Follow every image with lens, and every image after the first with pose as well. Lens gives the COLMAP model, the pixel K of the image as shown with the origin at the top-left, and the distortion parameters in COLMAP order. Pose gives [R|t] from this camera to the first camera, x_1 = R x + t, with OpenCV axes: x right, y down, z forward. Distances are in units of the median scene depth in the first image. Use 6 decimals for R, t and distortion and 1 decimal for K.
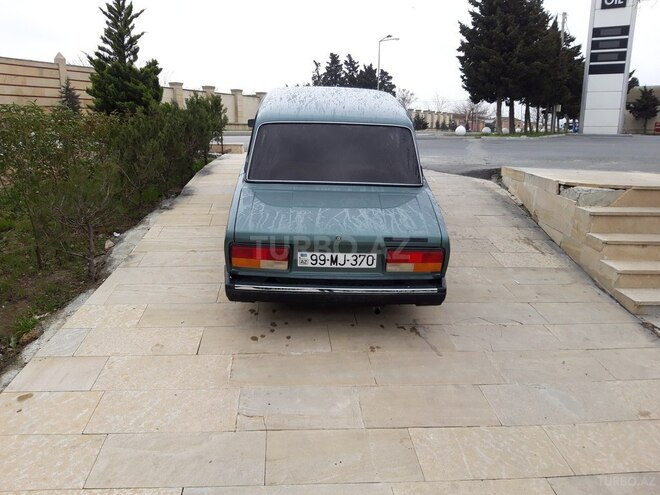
lens RADIAL K [[512.4, 0, 330.0], [0, 512.4, 247.5], [0, 0, 1]] dist [0.059170, -0.119461]
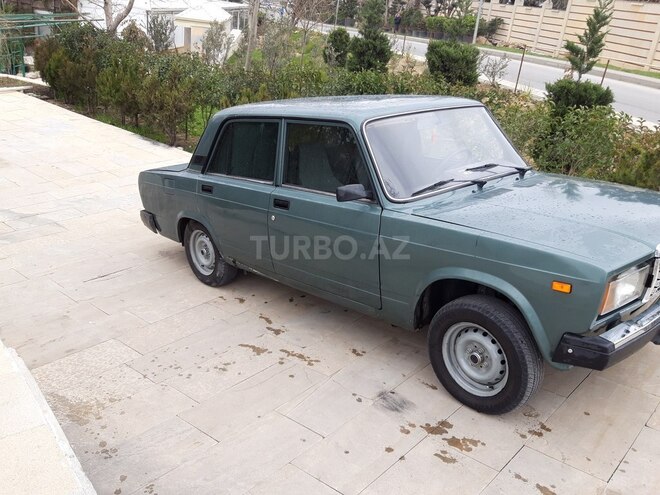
lens RADIAL K [[572.4, 0, 330.0], [0, 572.4, 247.5], [0, 0, 1]] dist [0.079347, -0.171628]
pose [[-0.736504, 0.184292, -0.650844, 0.452670], [-0.268823, 0.803183, 0.531632, -0.413217], [0.620722, 0.566510, -0.542005, 1.142922]]
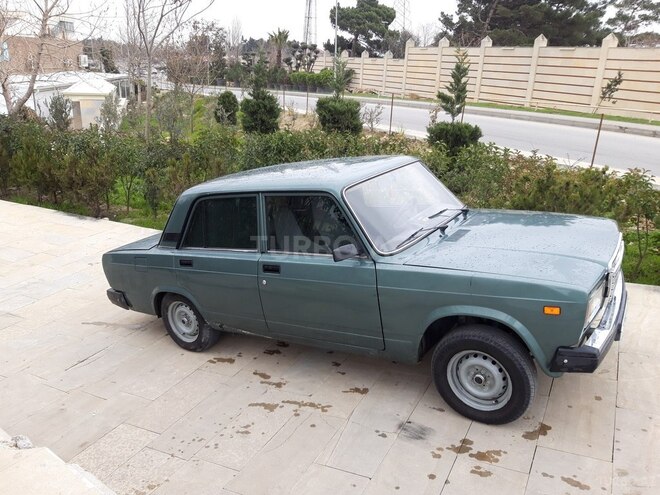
lens RADIAL K [[512.4, 0, 330.0], [0, 512.4, 247.5], [0, 0, 1]] dist [0.059170, -0.119461]
pose [[-0.559622, 0.244530, -0.791851, 0.509384], [-0.238834, 0.867356, 0.436636, -0.412710], [0.793588, 0.433472, -0.426990, 1.062994]]
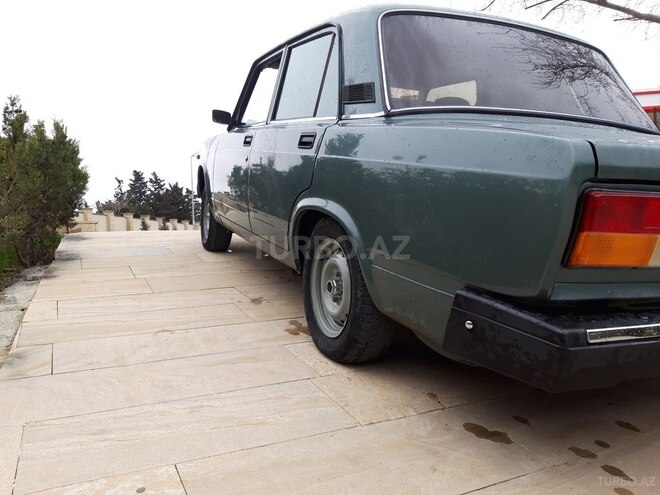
lens RADIAL K [[512.4, 0, 330.0], [0, 512.4, 247.5], [0, 0, 1]] dist [0.059170, -0.119461]
pose [[0.927152, -0.045200, 0.371949, -0.221950], [0.129443, 0.970216, -0.204759, 0.034929], [-0.351615, 0.237989, 0.905388, 0.393498]]
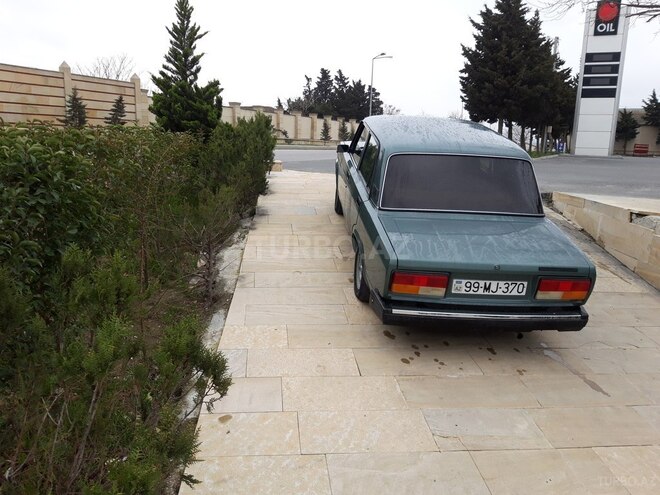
lens RADIAL K [[512.4, 0, 330.0], [0, 512.4, 247.5], [0, 0, 1]] dist [0.059170, -0.119461]
pose [[0.998969, 0.016269, 0.042386, -0.184283], [-0.015260, 0.999595, -0.024029, -0.013864], [-0.042759, 0.023357, 0.998812, -0.024815]]
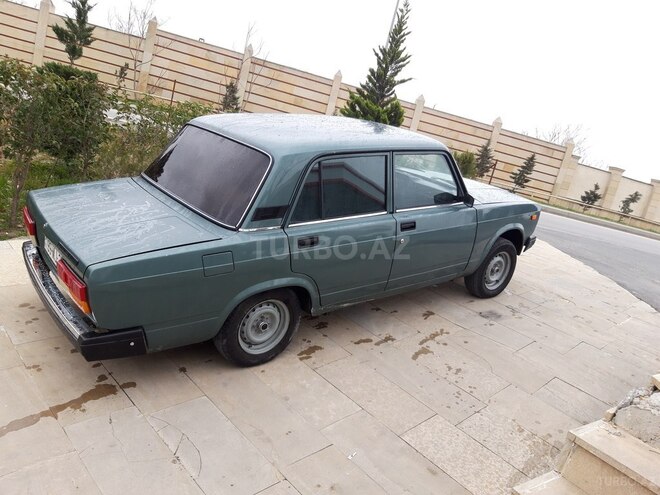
lens RADIAL K [[512.4, 0, 330.0], [0, 512.4, 247.5], [0, 0, 1]] dist [0.059170, -0.119461]
pose [[0.607622, 0.303989, -0.733748, 0.486018], [-0.406632, 0.912654, 0.041374, -0.110755], [0.682236, 0.273226, 0.678161, 0.365540]]
